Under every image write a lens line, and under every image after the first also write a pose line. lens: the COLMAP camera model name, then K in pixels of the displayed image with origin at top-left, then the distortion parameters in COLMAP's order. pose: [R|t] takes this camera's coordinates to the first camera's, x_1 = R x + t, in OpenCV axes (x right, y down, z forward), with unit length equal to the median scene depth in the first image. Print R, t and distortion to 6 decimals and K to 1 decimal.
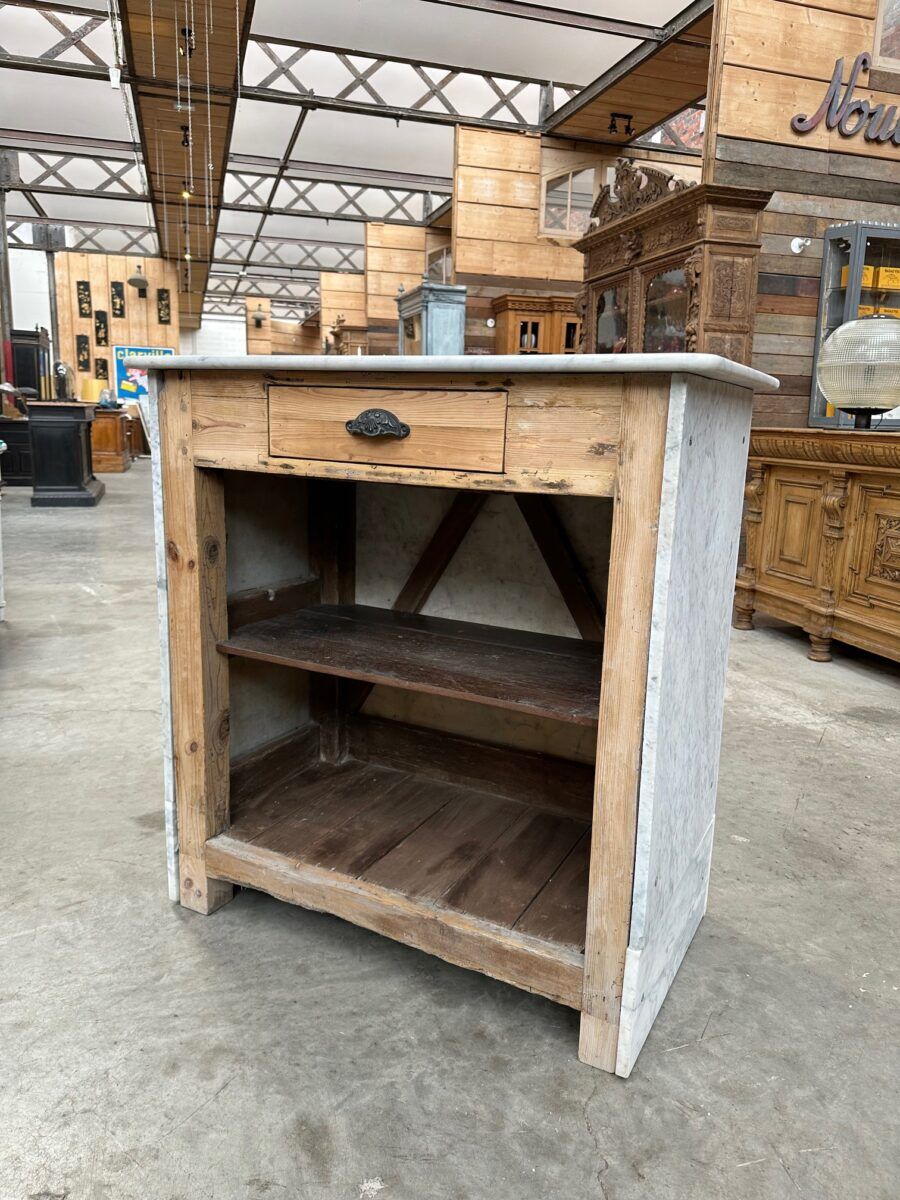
lens RADIAL K [[846.0, 0, 458.6], [0, 846.0, 592.9], [0, 0, 1]] dist [0.116873, -0.245837]
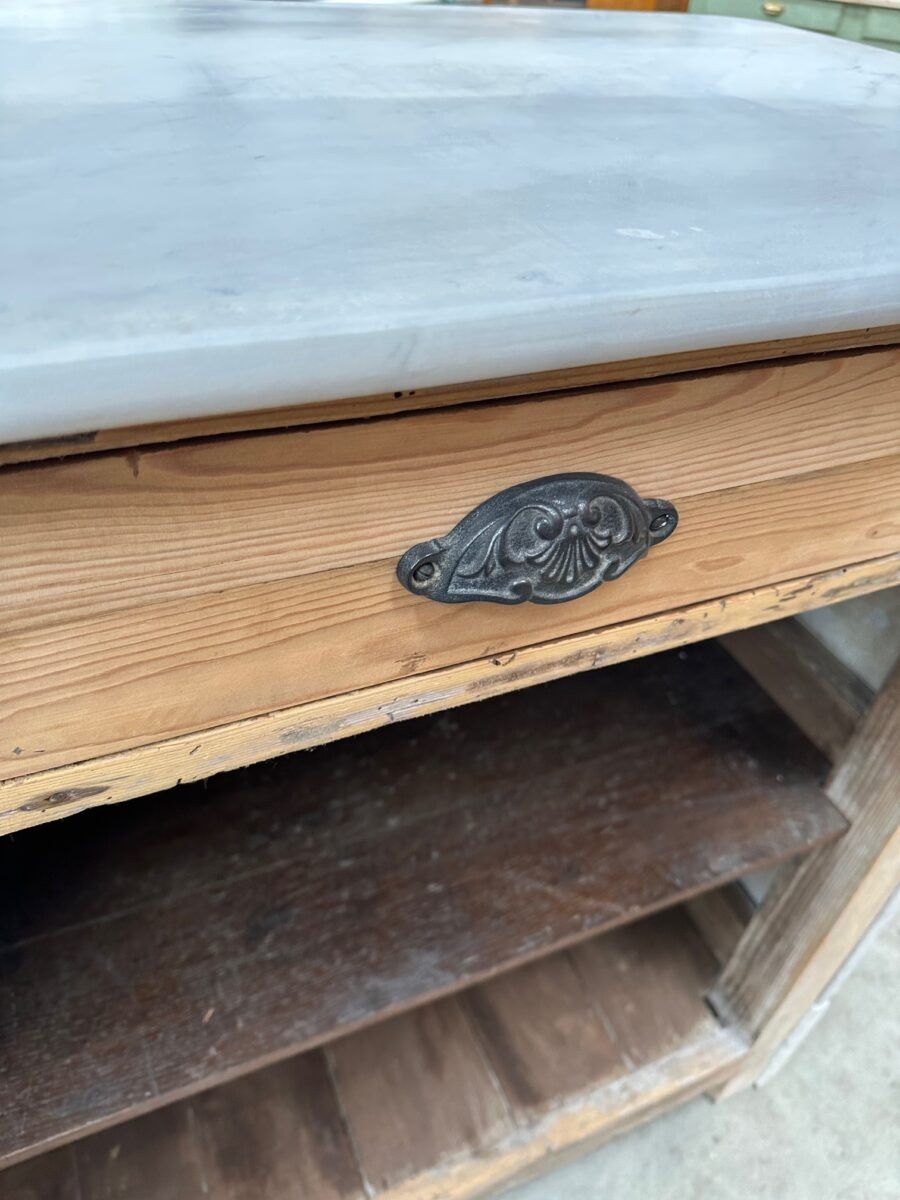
lens RADIAL K [[869.3, 0, 465.5], [0, 869.3, 603.7], [0, 0, 1]] dist [0.002194, -0.027005]
pose [[0.618060, -0.497605, 0.608598, -0.244777], [0.104234, 0.819206, 0.563948, -0.295648], [-0.779190, -0.285116, 0.558185, 0.810941]]
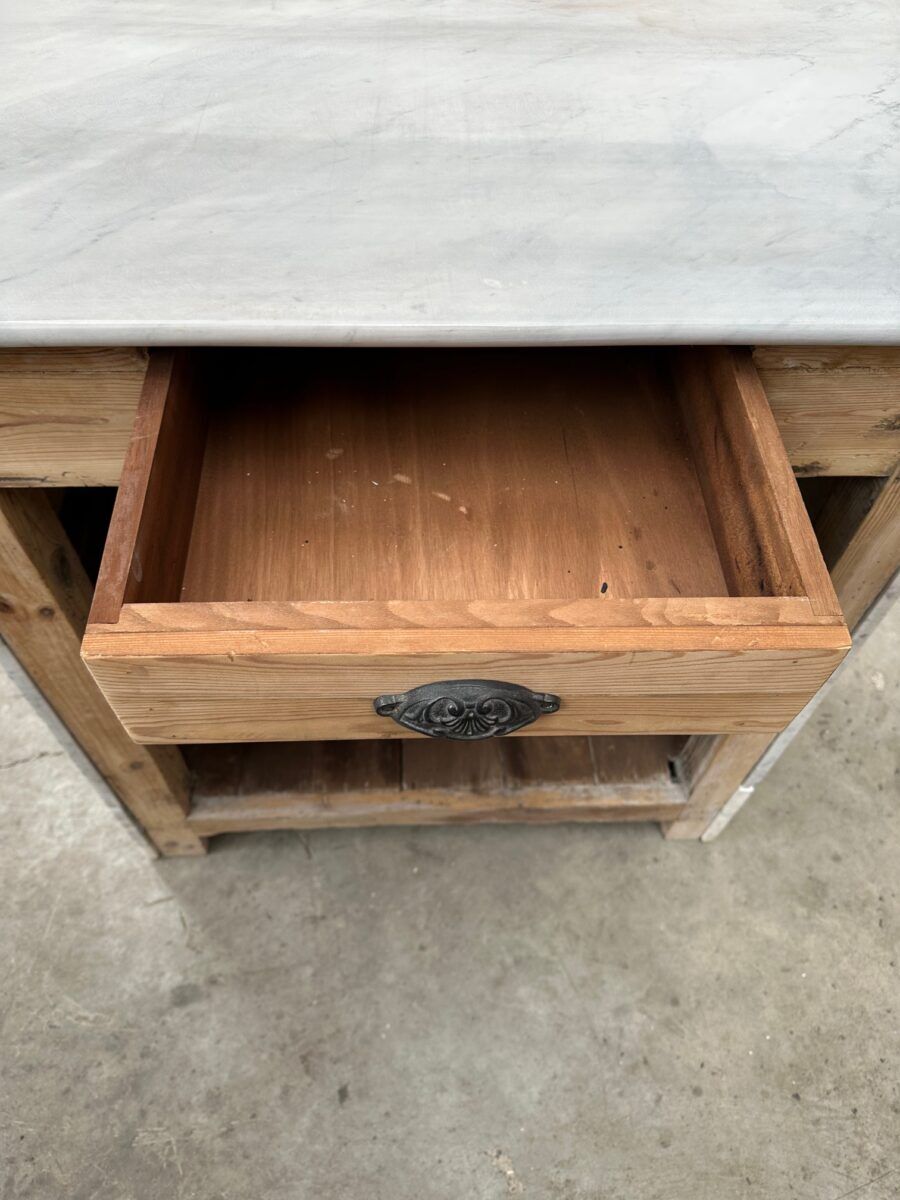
lens RADIAL K [[847.8, 0, 447.8], [0, 847.8, 598.9], [0, 0, 1]] dist [0.086473, -0.176265]
pose [[0.865817, -0.411577, 0.284543, -0.264307], [0.103809, 0.704060, 0.702512, -0.434692], [-0.489473, -0.578709, 0.652313, 0.565049]]
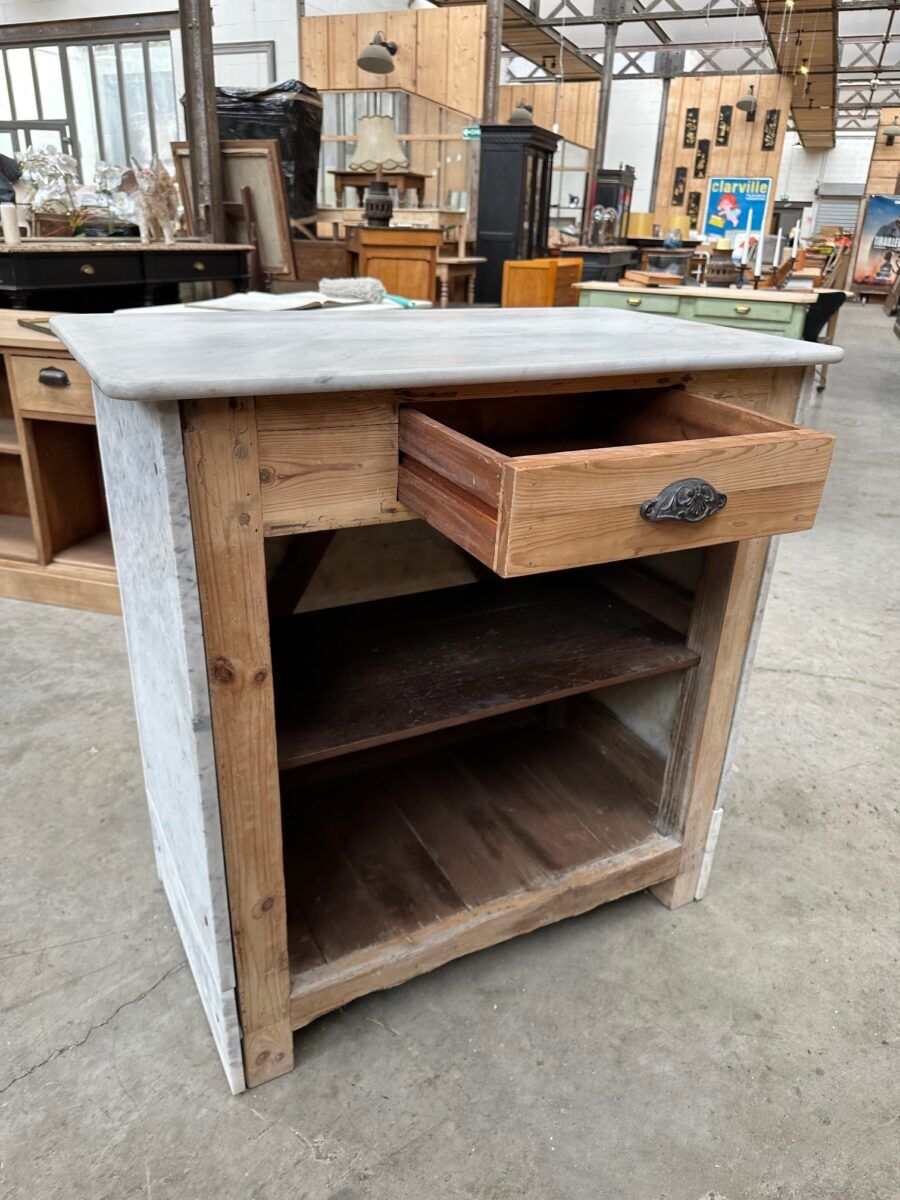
lens RADIAL K [[851.7, 0, 449.8], [0, 851.7, 592.7], [0, 0, 1]] dist [0.018024, -0.031763]
pose [[0.558349, -0.341987, 0.755838, -0.771951], [0.141982, 0.937030, 0.319085, -0.311471], [-0.817366, -0.070845, 0.571746, 0.547749]]
